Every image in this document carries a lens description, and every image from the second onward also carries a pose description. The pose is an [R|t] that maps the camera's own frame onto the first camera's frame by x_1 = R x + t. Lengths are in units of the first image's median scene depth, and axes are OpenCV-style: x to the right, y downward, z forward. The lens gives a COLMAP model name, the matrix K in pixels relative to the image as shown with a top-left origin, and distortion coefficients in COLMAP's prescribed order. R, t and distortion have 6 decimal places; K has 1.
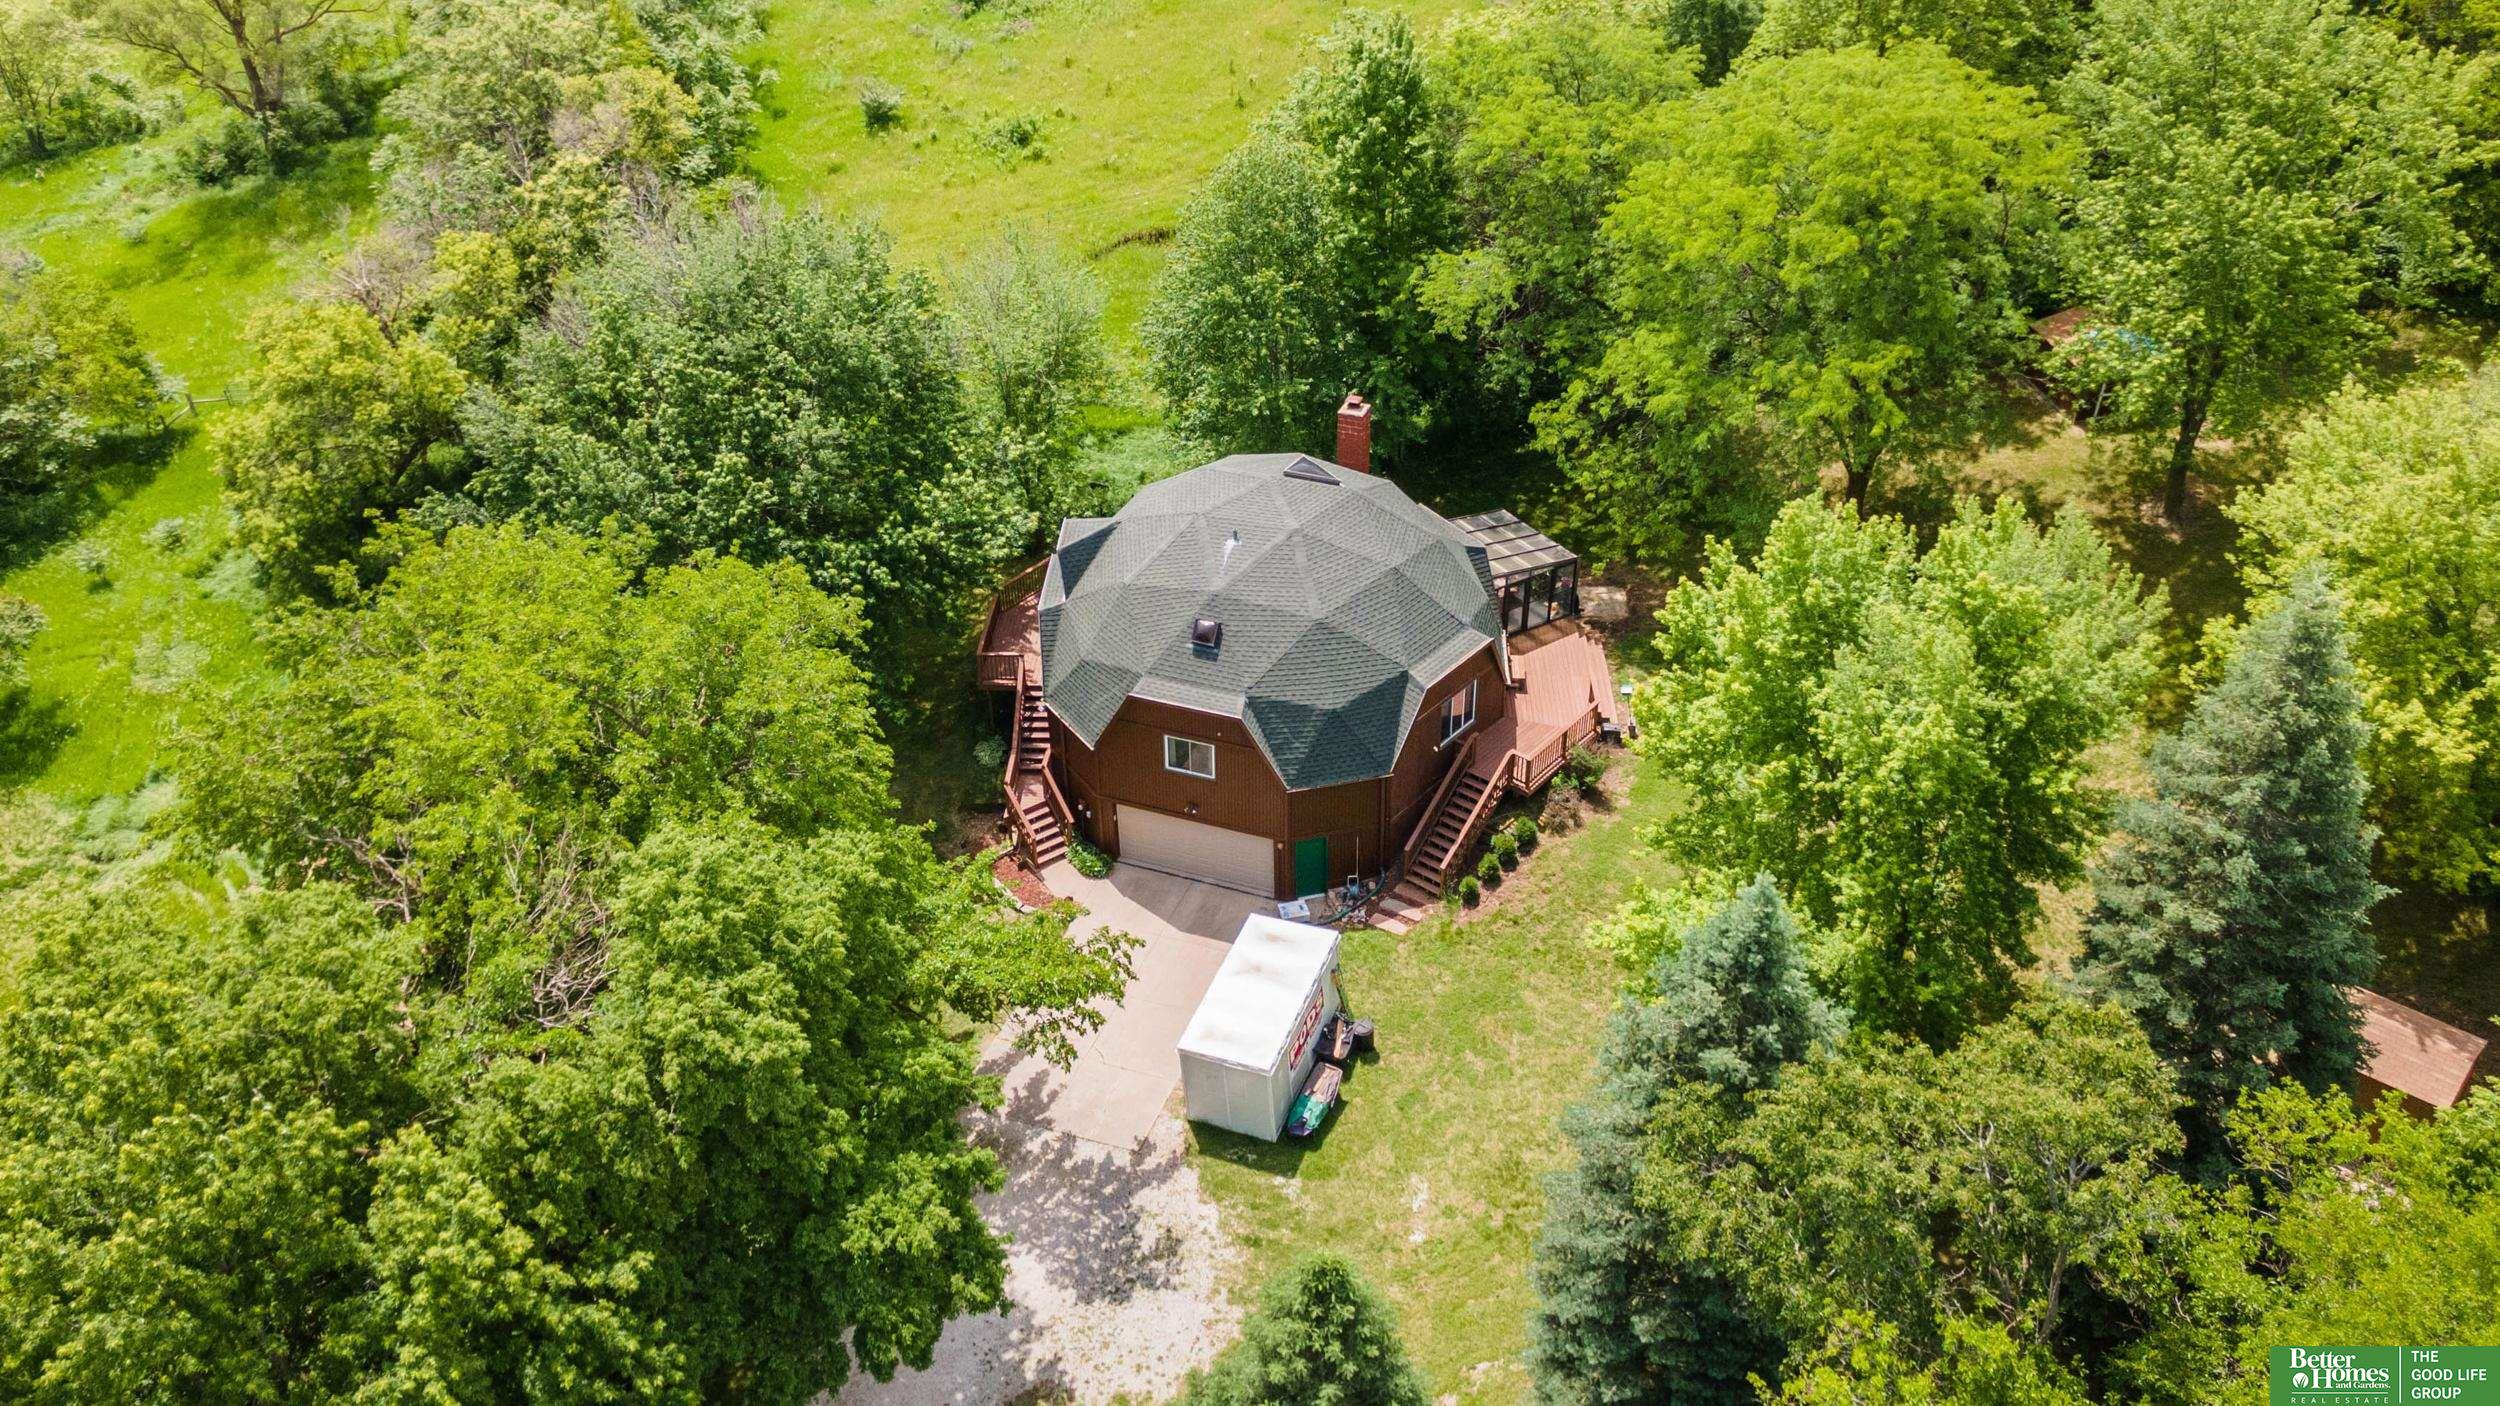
lens RADIAL K [[2005.9, 0, 1232.5], [0, 2005.9, 696.9], [0, 0, 1]] dist [0.031081, -0.005692]
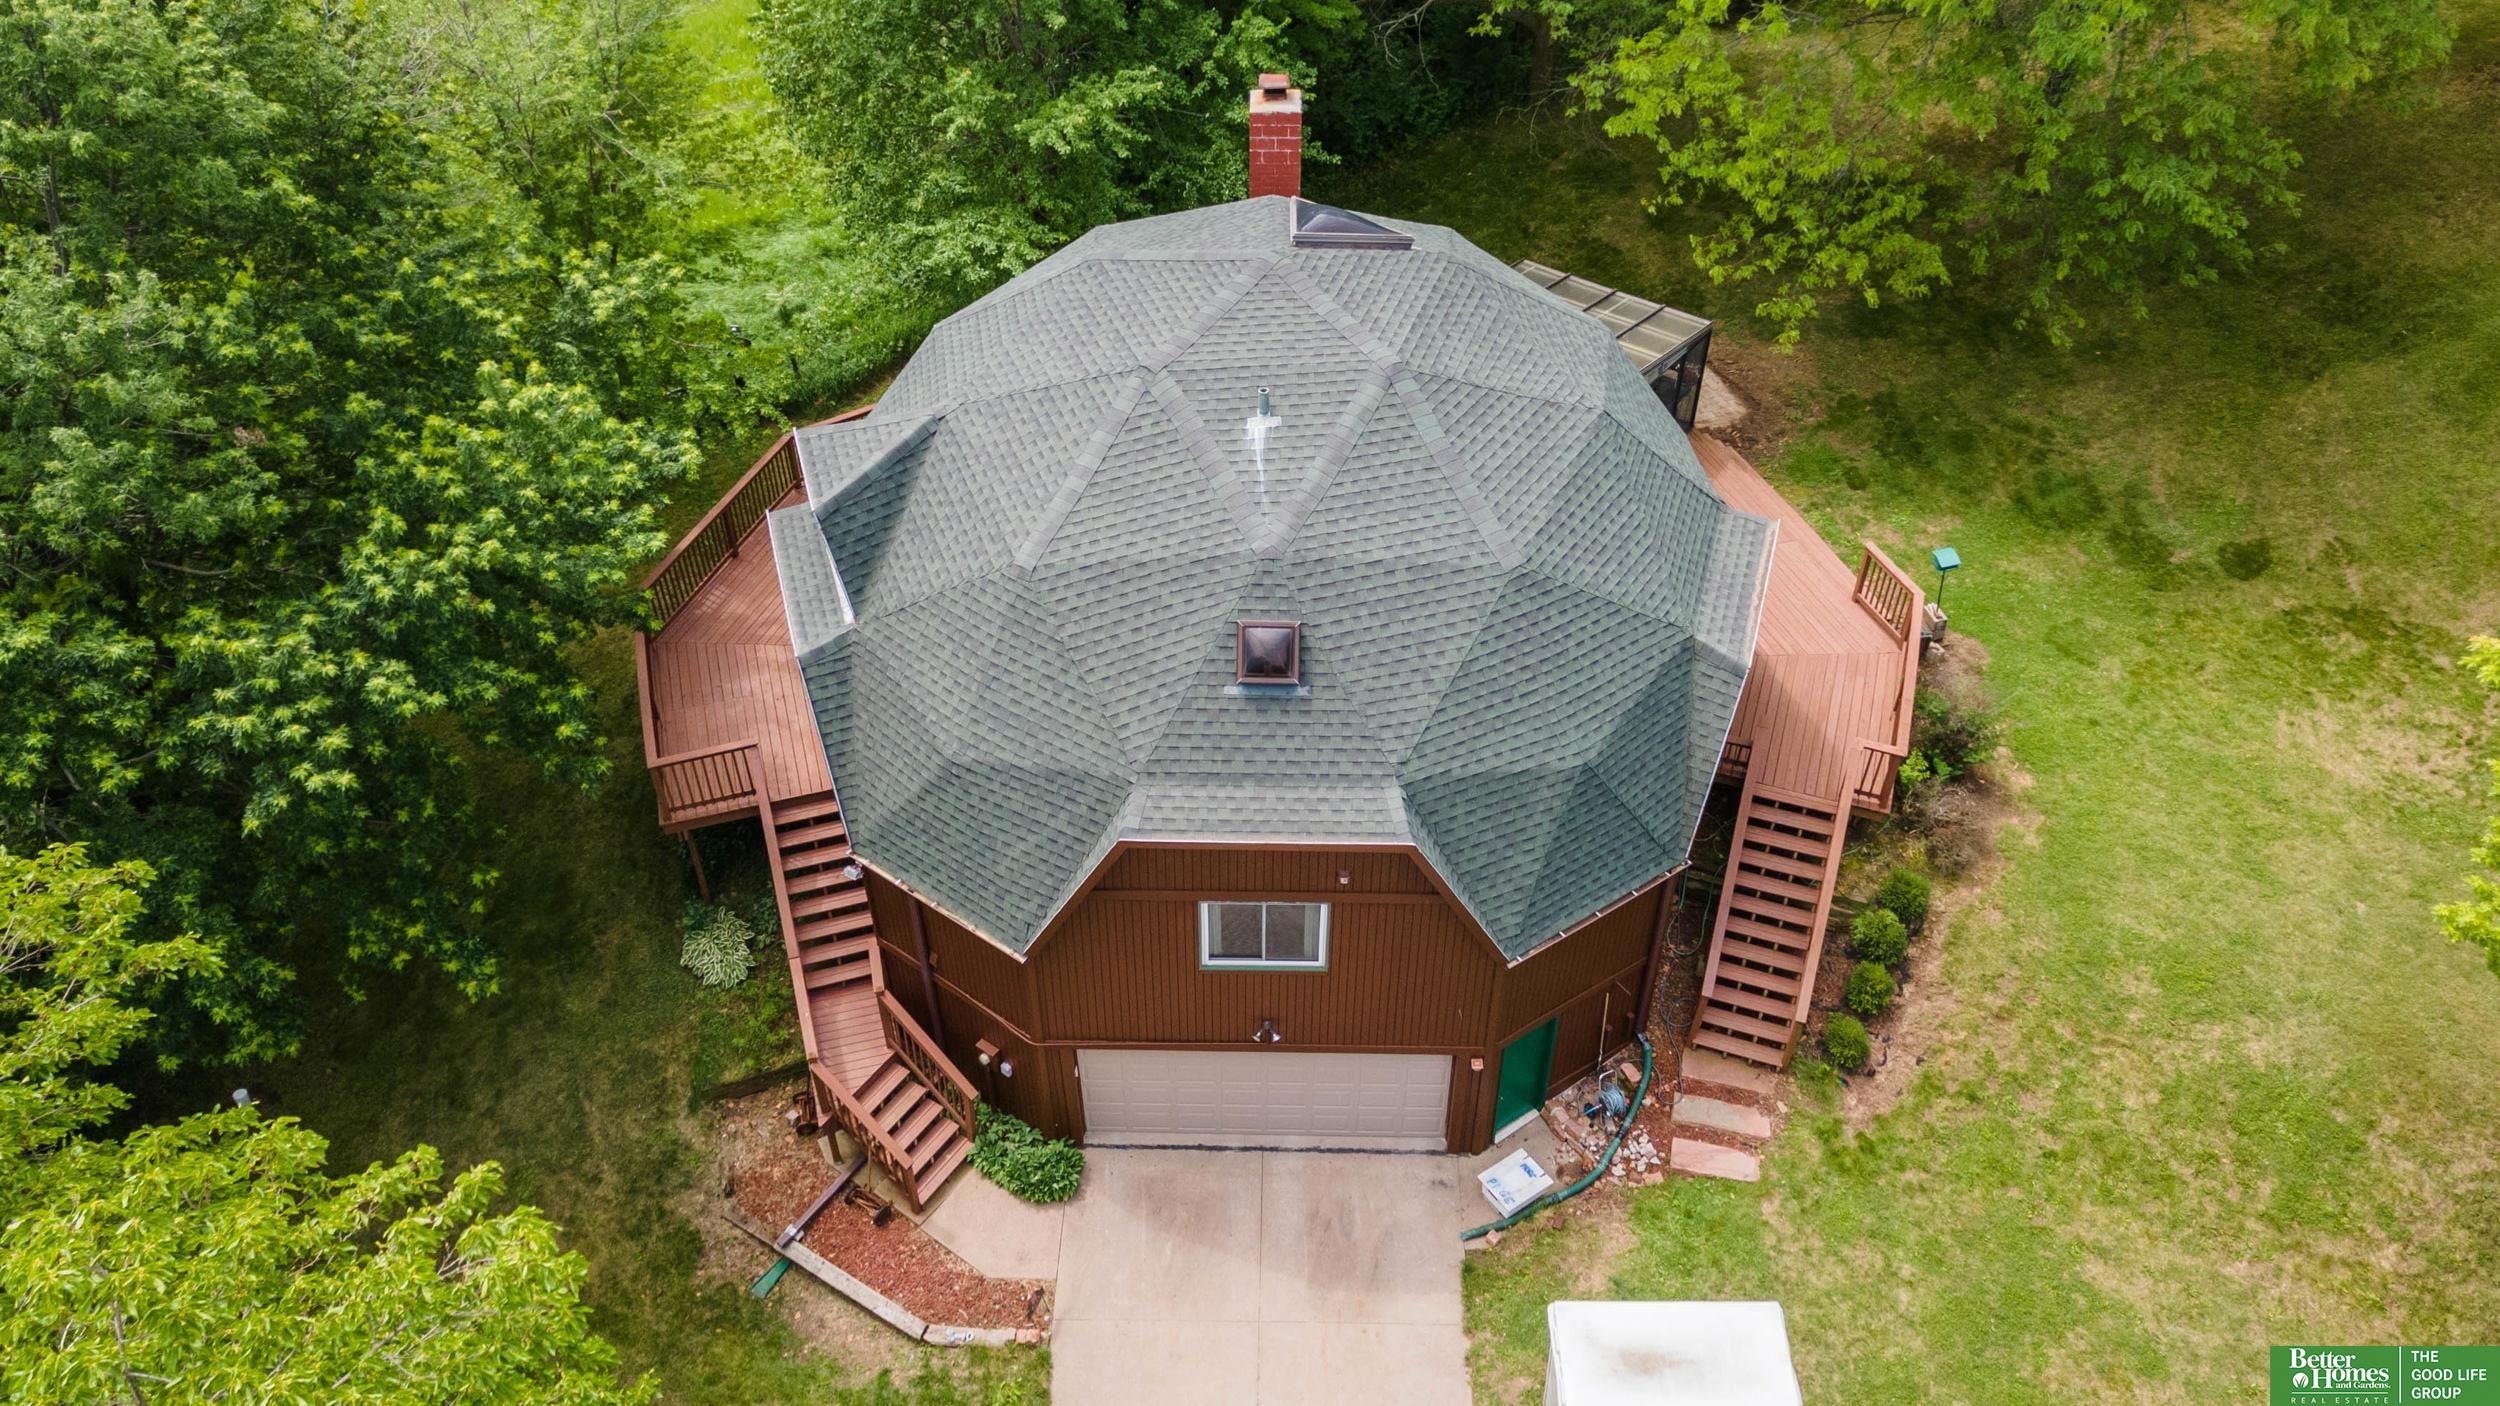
lens RADIAL K [[1807.6, 0, 1242.0], [0, 1807.6, 714.3], [0, 0, 1]] dist [0.023872, 0.032797]
pose [[0.936892, -0.226780, 0.266090, -0.115506], [0.188415, 0.968616, 0.162119, -0.078178], [-0.294505, -0.101753, 0.950218, 0.618569]]
